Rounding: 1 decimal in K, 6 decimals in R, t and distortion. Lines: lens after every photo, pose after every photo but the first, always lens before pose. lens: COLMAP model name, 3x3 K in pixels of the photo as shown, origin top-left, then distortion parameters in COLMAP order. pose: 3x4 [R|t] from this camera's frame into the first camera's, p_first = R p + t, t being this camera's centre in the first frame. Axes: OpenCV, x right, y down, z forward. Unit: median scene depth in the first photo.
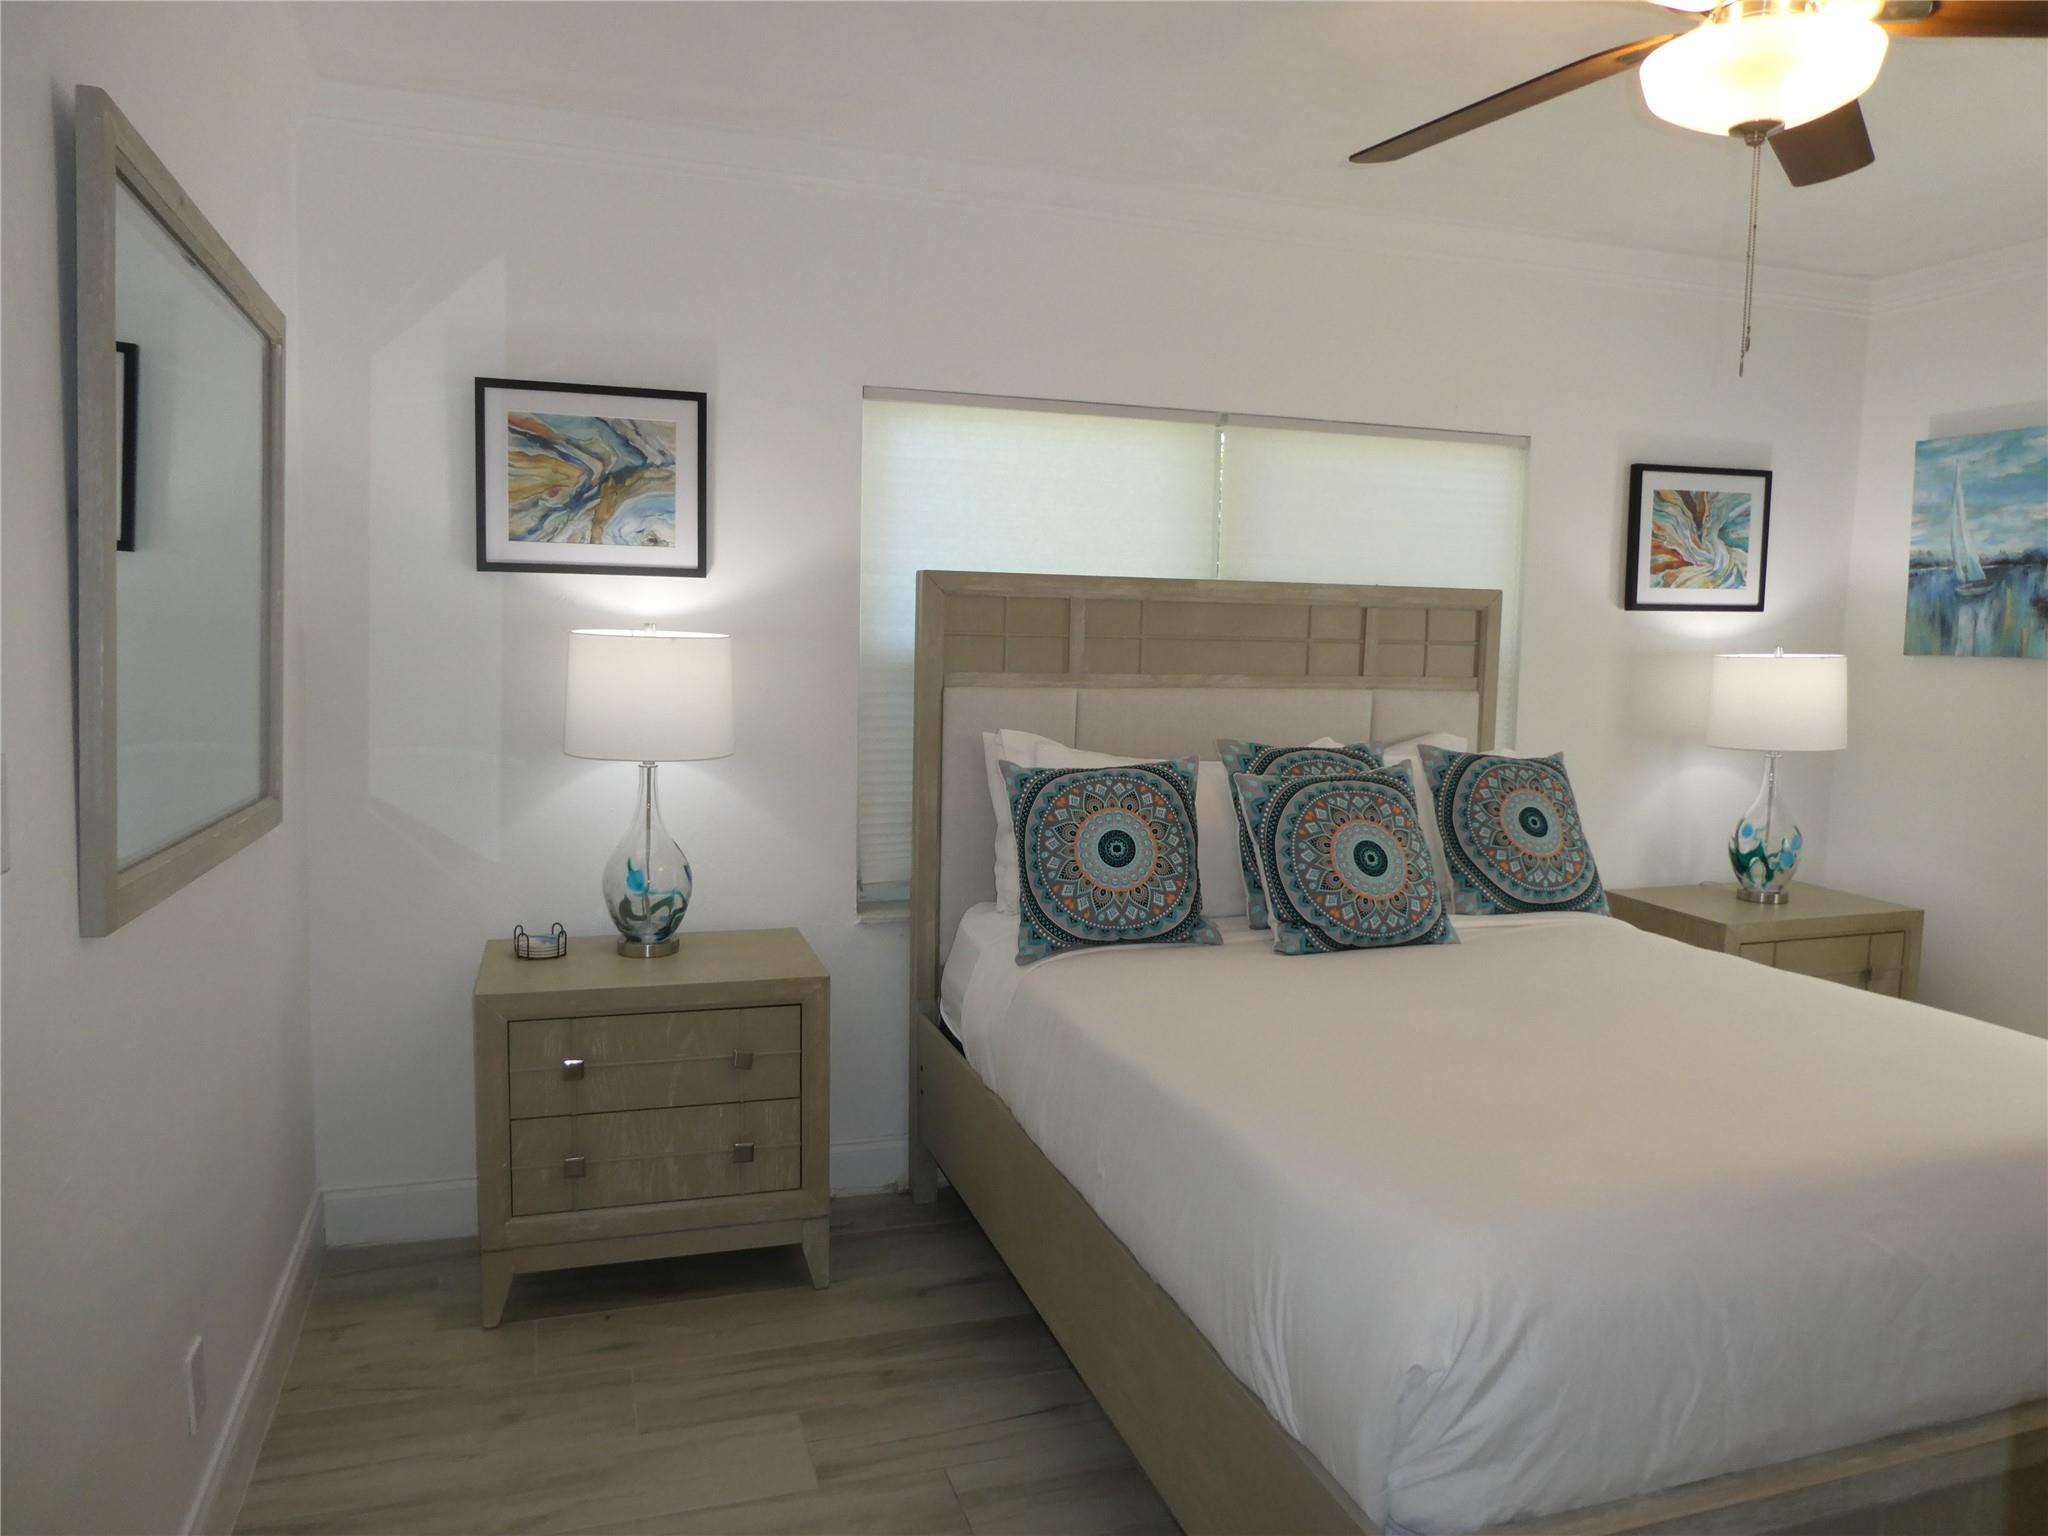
lens RADIAL K [[1457.6, 0, 1019.7], [0, 1457.6, 750.9], [0, 0, 1]] dist [0.002536, -0.043688]
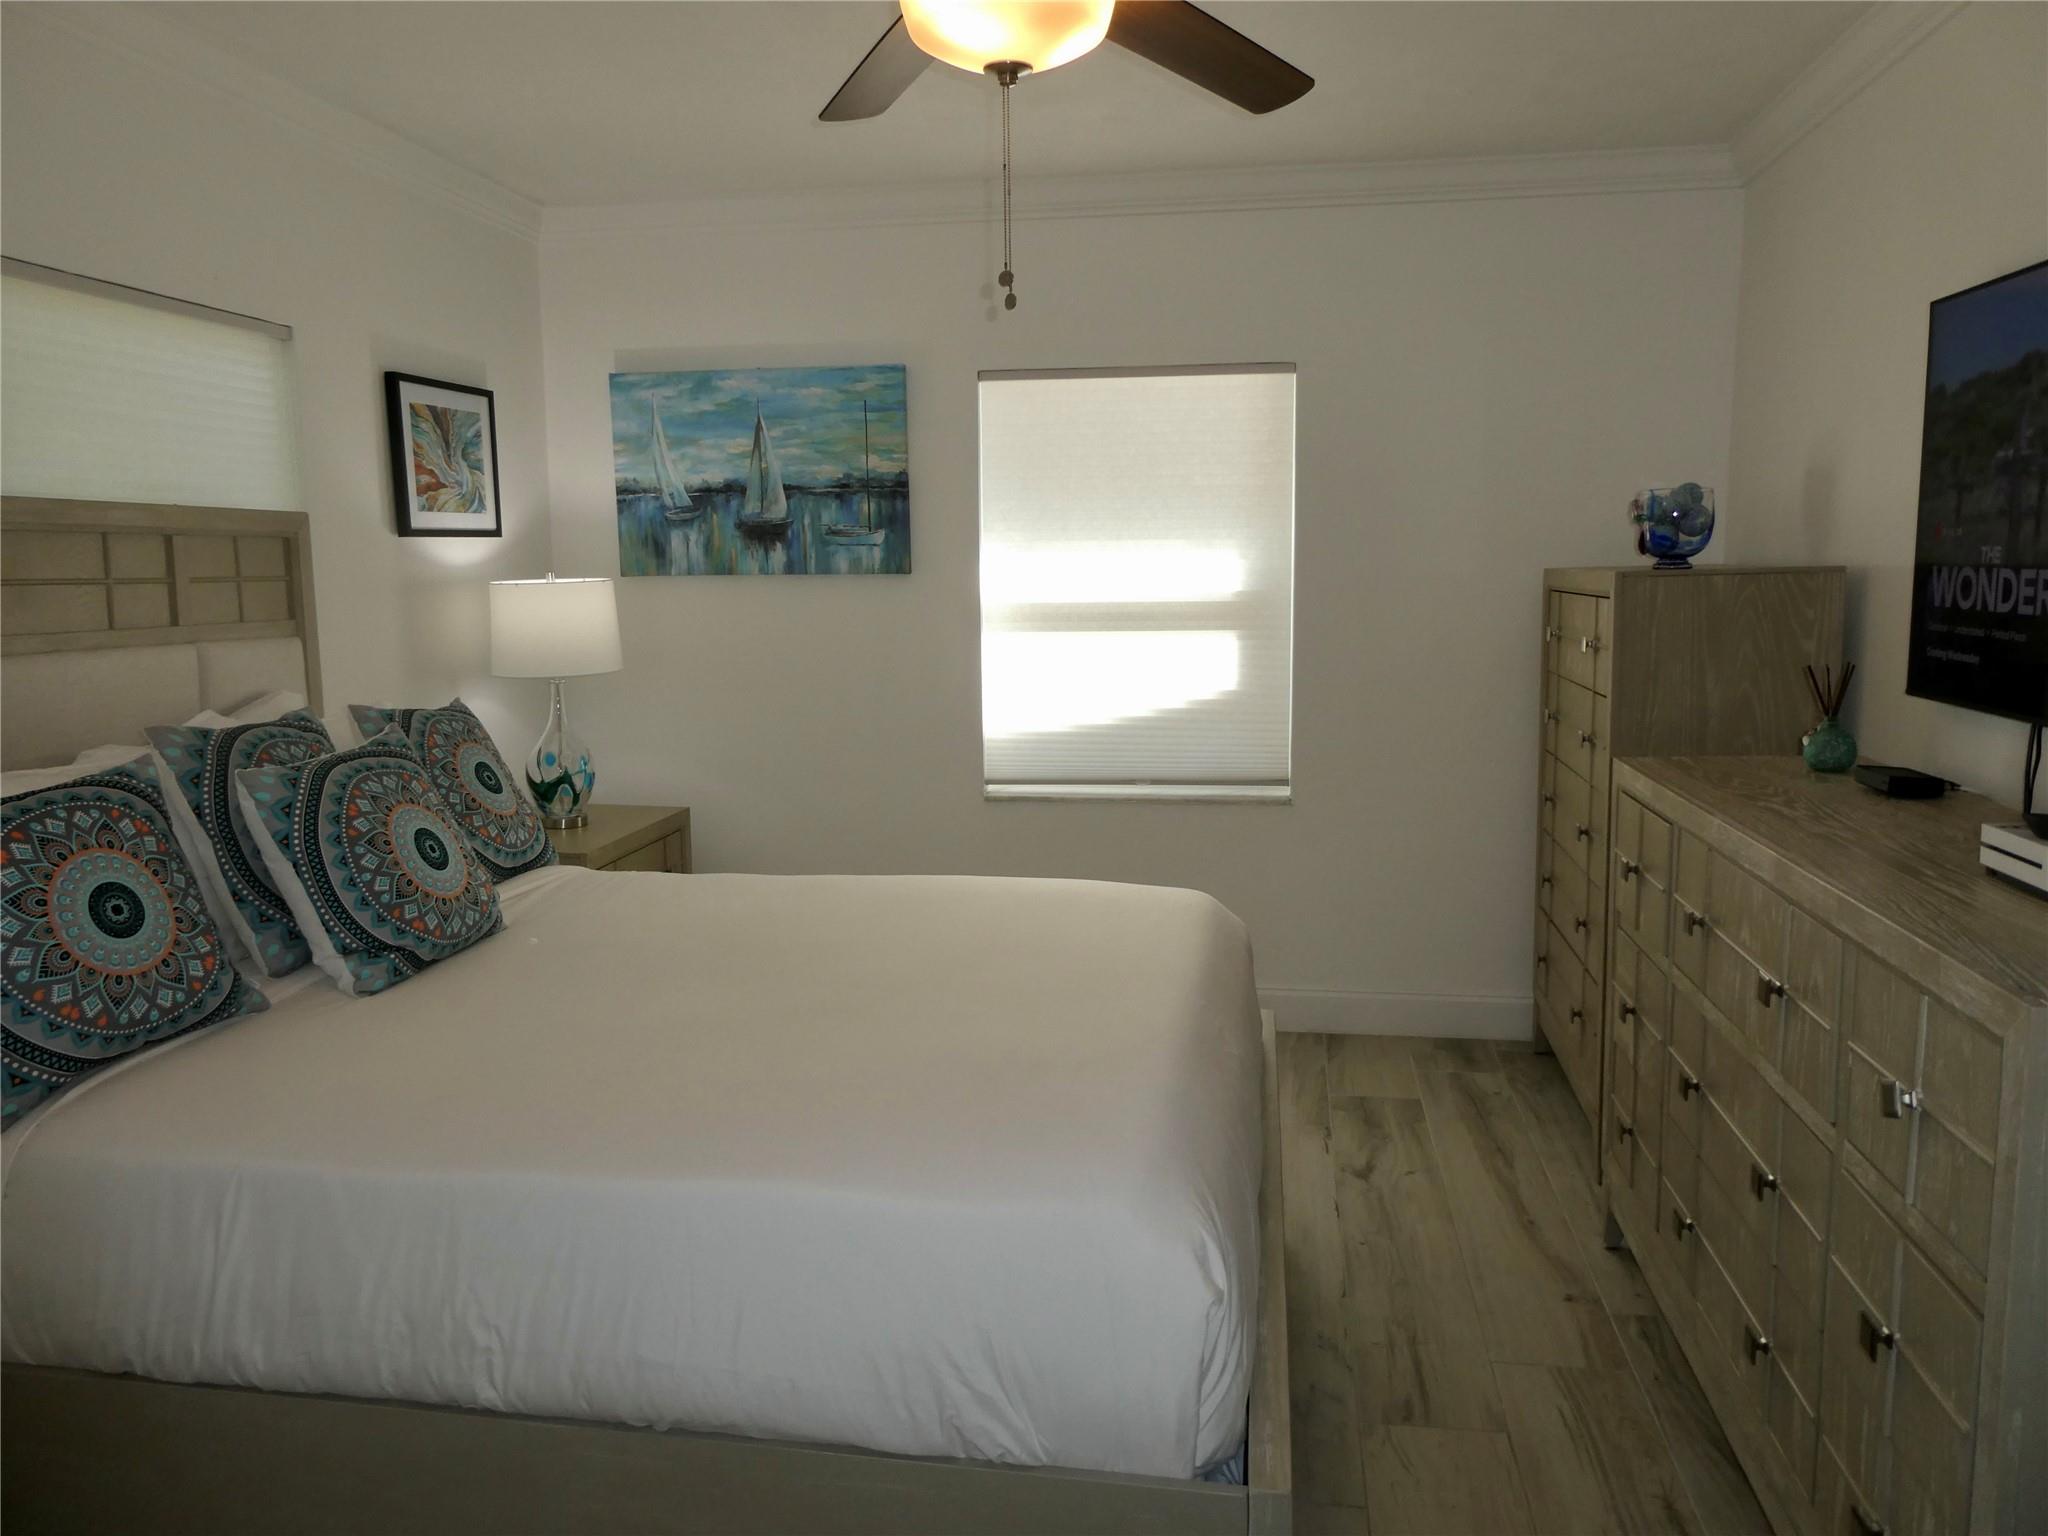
lens RADIAL K [[1464.0, 0, 1054.1], [0, 1464.0, 770.9], [0, 0, 1]] dist [-0.016591, -0.000794]
pose [[0.435822, -0.147383, 0.887884, -0.240513], [0.090901, 0.988665, 0.119493, -0.025561], [-0.895431, 0.028632, 0.444280, 0.254173]]
